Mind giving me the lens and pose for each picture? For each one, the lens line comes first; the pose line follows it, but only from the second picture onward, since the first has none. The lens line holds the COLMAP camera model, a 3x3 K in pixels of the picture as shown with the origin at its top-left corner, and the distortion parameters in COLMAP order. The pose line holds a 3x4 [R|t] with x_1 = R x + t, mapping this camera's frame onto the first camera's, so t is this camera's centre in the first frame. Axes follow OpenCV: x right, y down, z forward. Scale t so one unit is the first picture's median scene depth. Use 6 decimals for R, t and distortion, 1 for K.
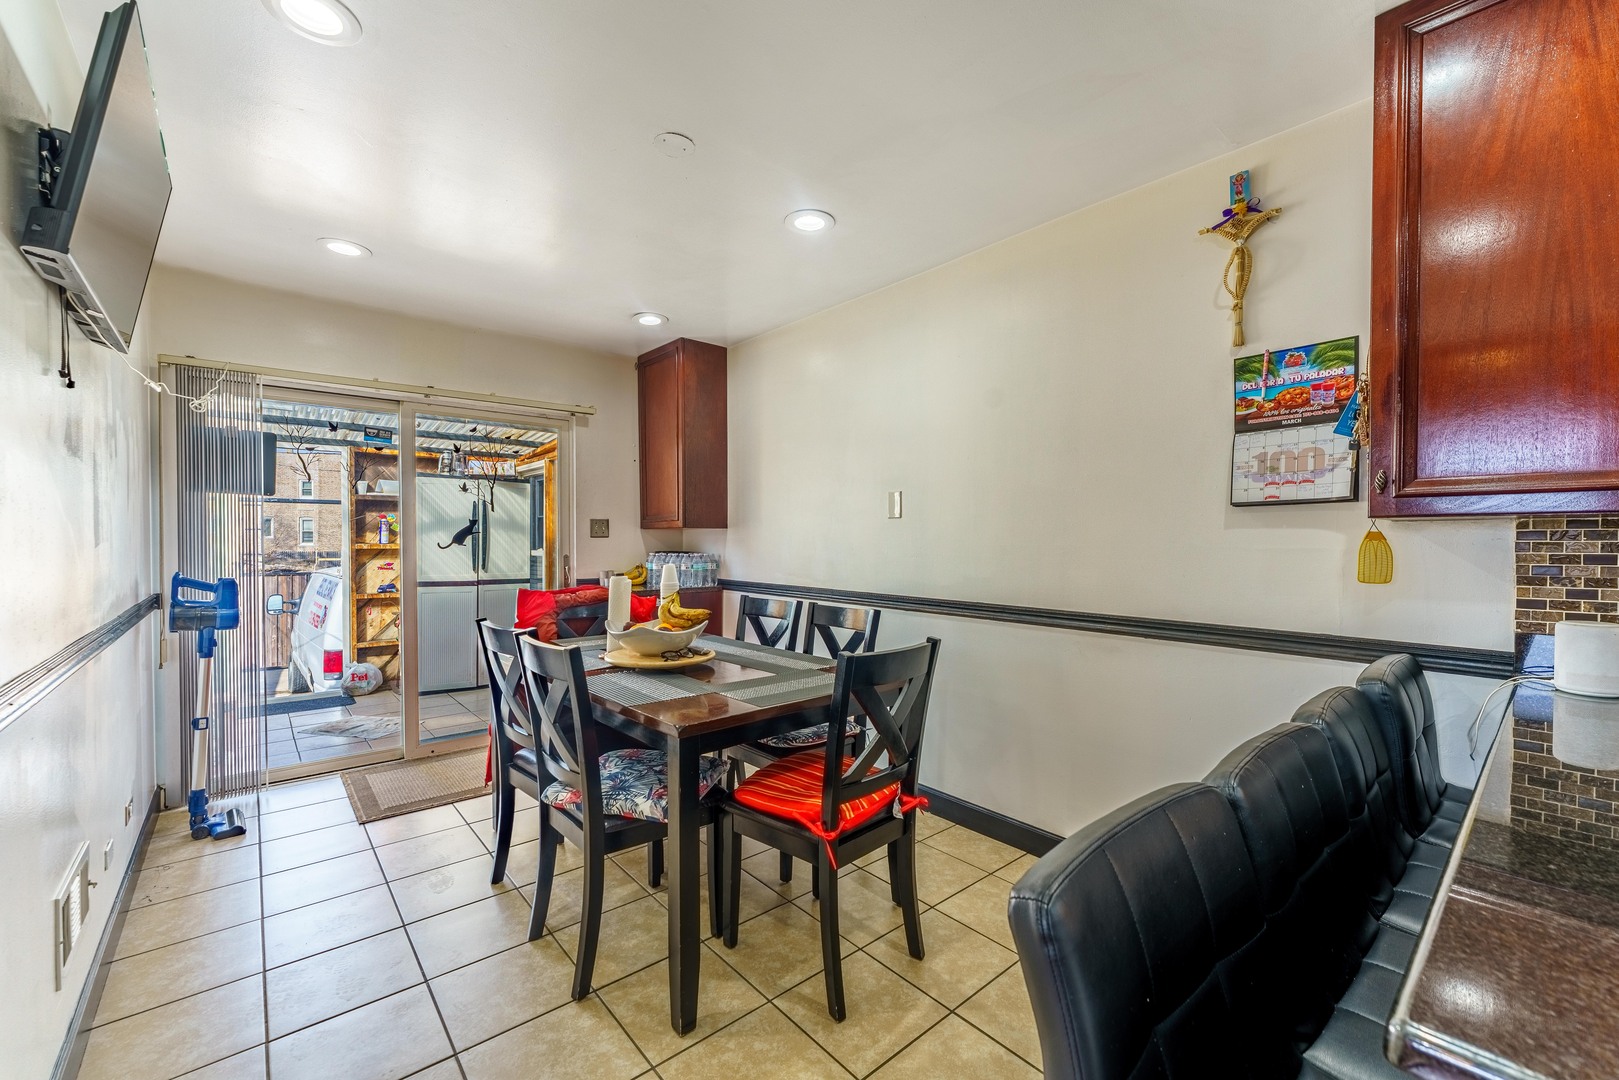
lens RADIAL K [[656.7, 0, 810.0], [0, 656.7, 549.3], [0, 0, 1]] dist [-0.001815, 0.000034]
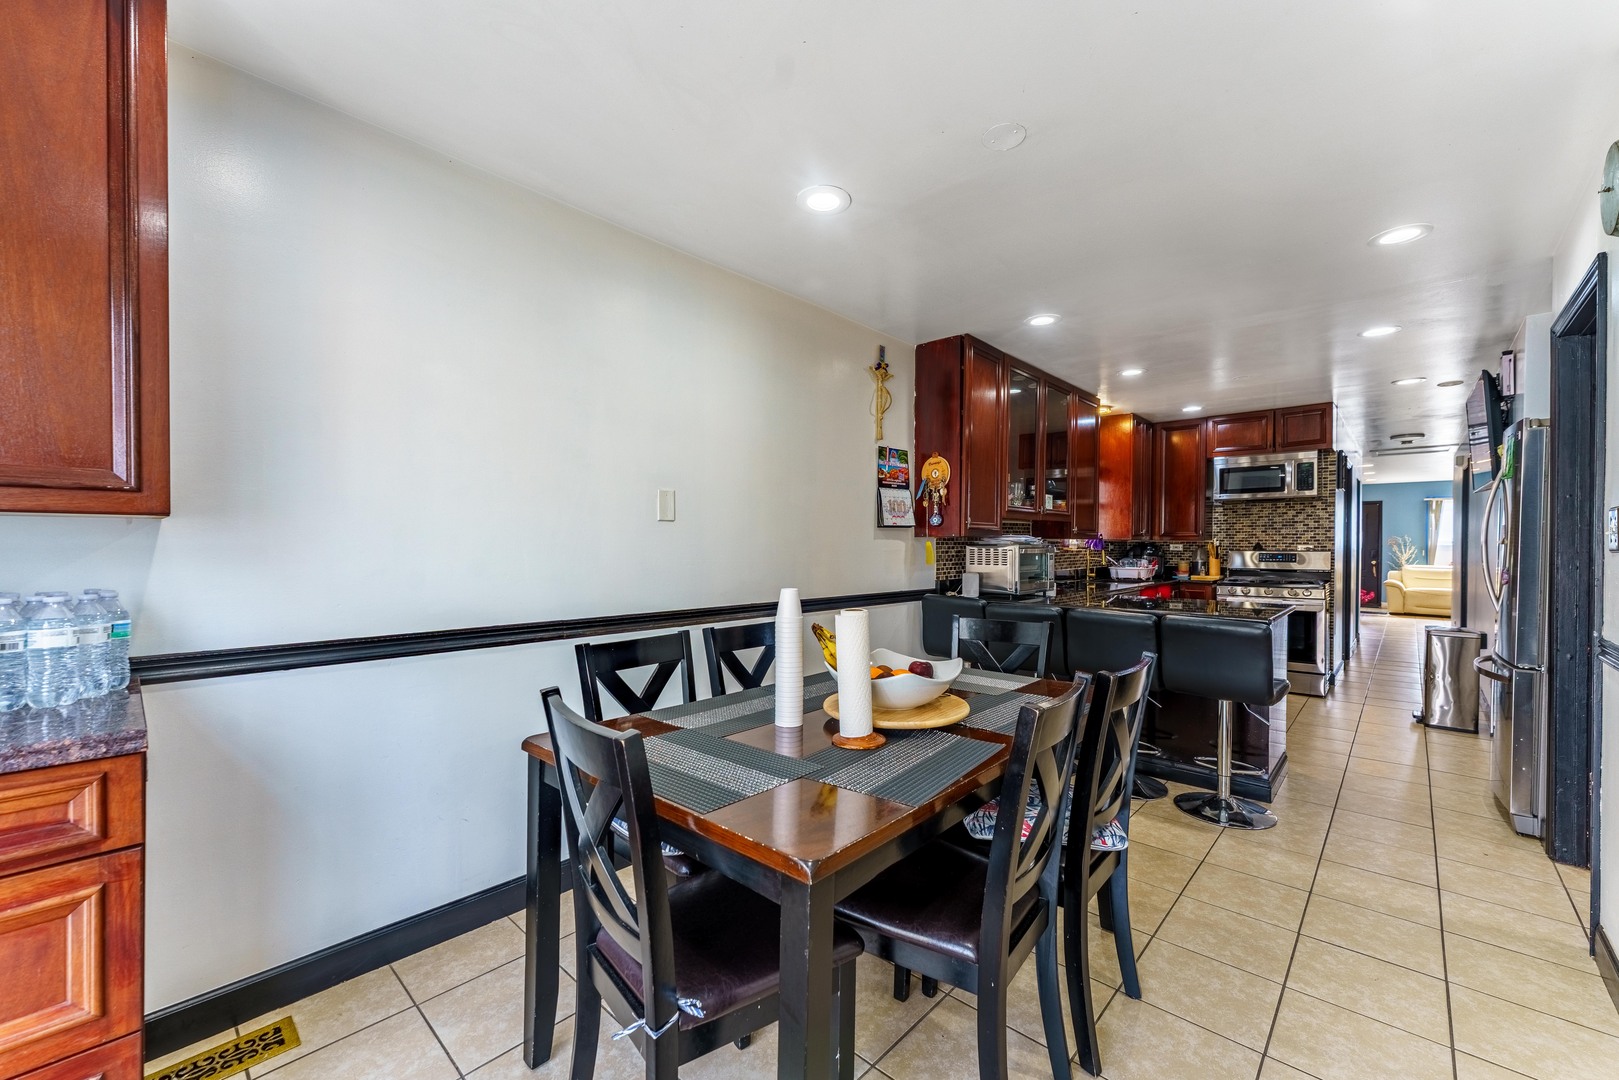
lens RADIAL K [[656.7, 0, 803.5], [0, 656.7, 549.6], [0, 0, 1]] dist [-0.001815, 0.000034]
pose [[-0.117583, -0.015478, 0.992942, -1.146916], [0.010004, 0.999809, 0.016769, -0.035926], [-0.993013, 0.011905, -0.117406, 1.432212]]
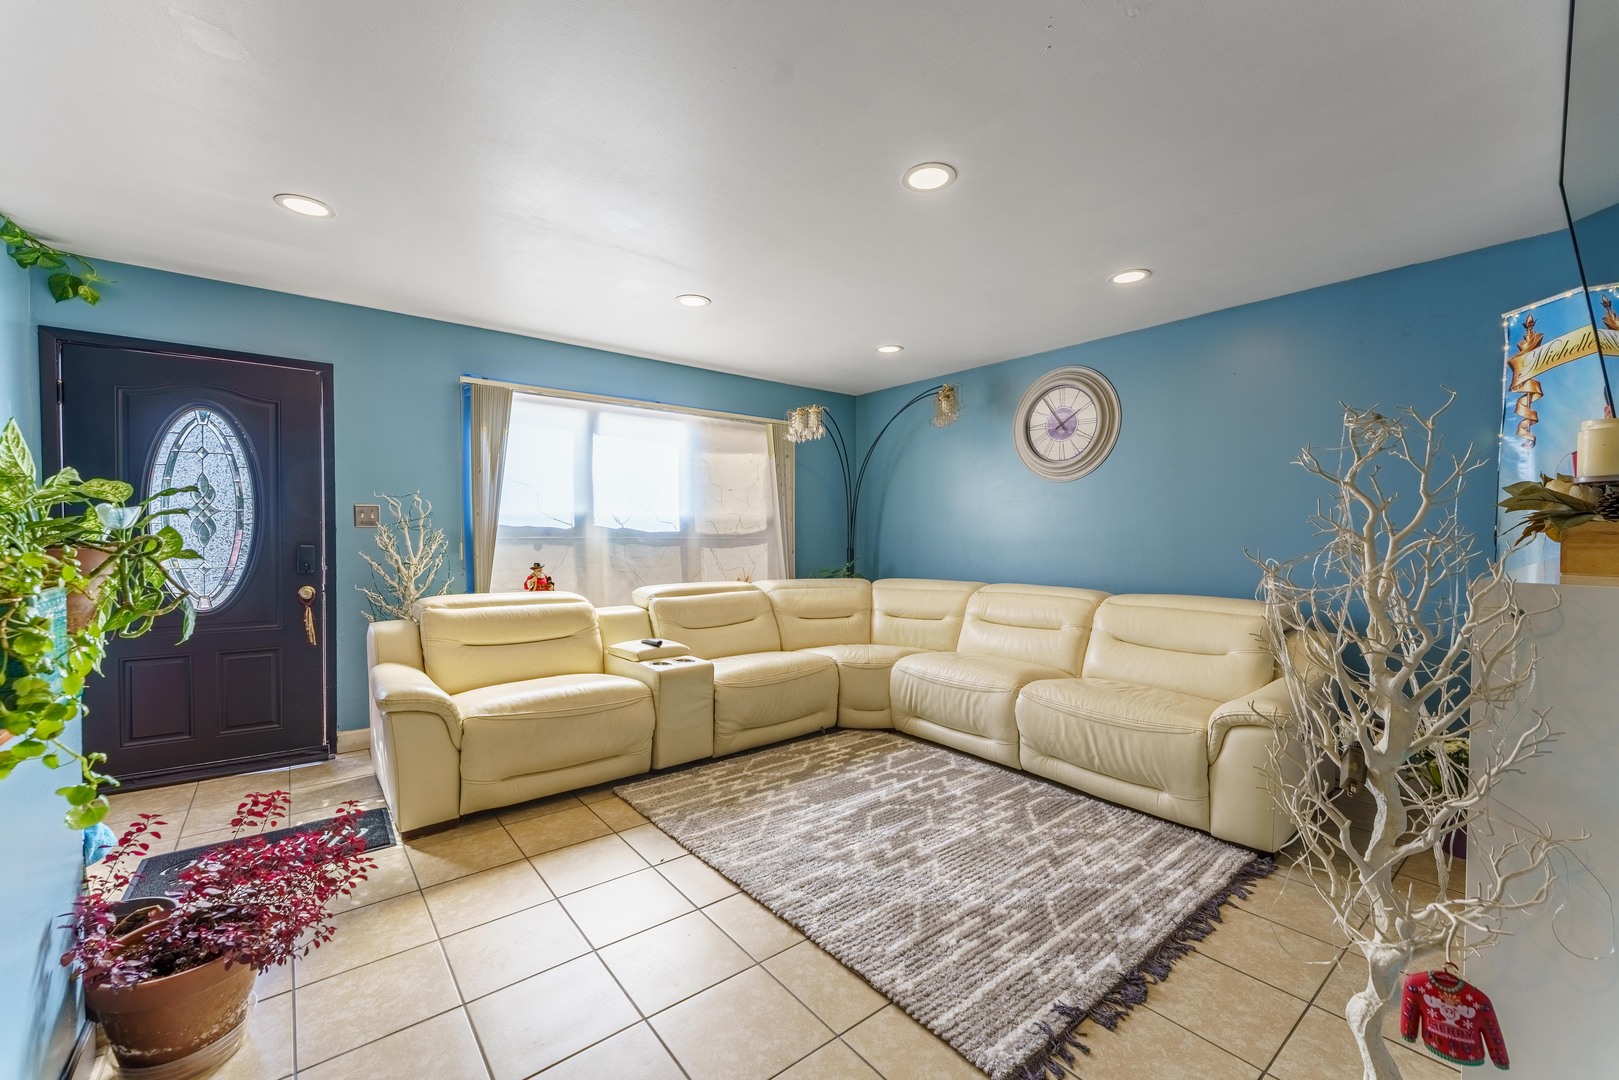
lens RADIAL K [[656.7, 0, 814.5], [0, 656.7, 543.4], [0, 0, 1]] dist [-0.001815, 0.000034]
pose [[-0.999622, 0.000042, 0.027499, 2.934574], [0.000605, 0.999790, 0.020471, 0.086698], [-0.027492, 0.020480, -0.999412, -2.912317]]
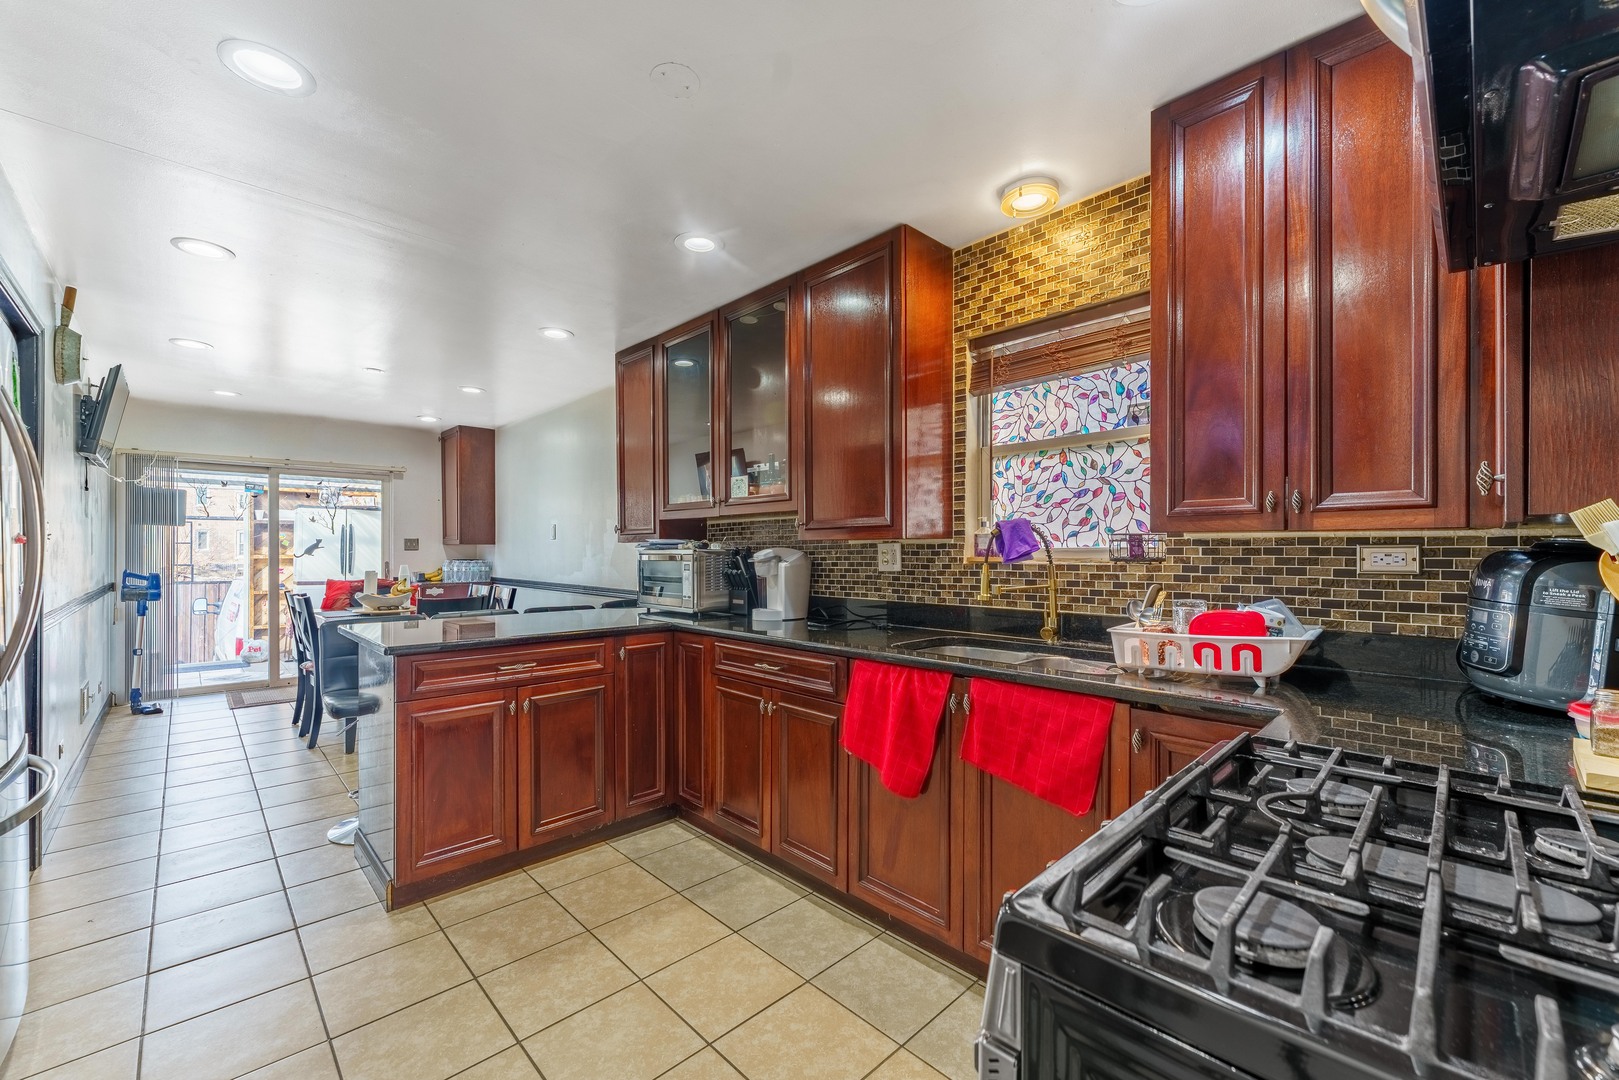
lens RADIAL K [[656.7, 0, 818.6], [0, 656.7, 548.1], [0, 0, 1]] dist [-0.001815, 0.000034]
pose [[0.998187, -0.002072, 0.060148, 1.198489], [0.003222, 0.999814, -0.019027, 0.020369], [-0.060098, 0.019186, 0.998008, -1.320072]]
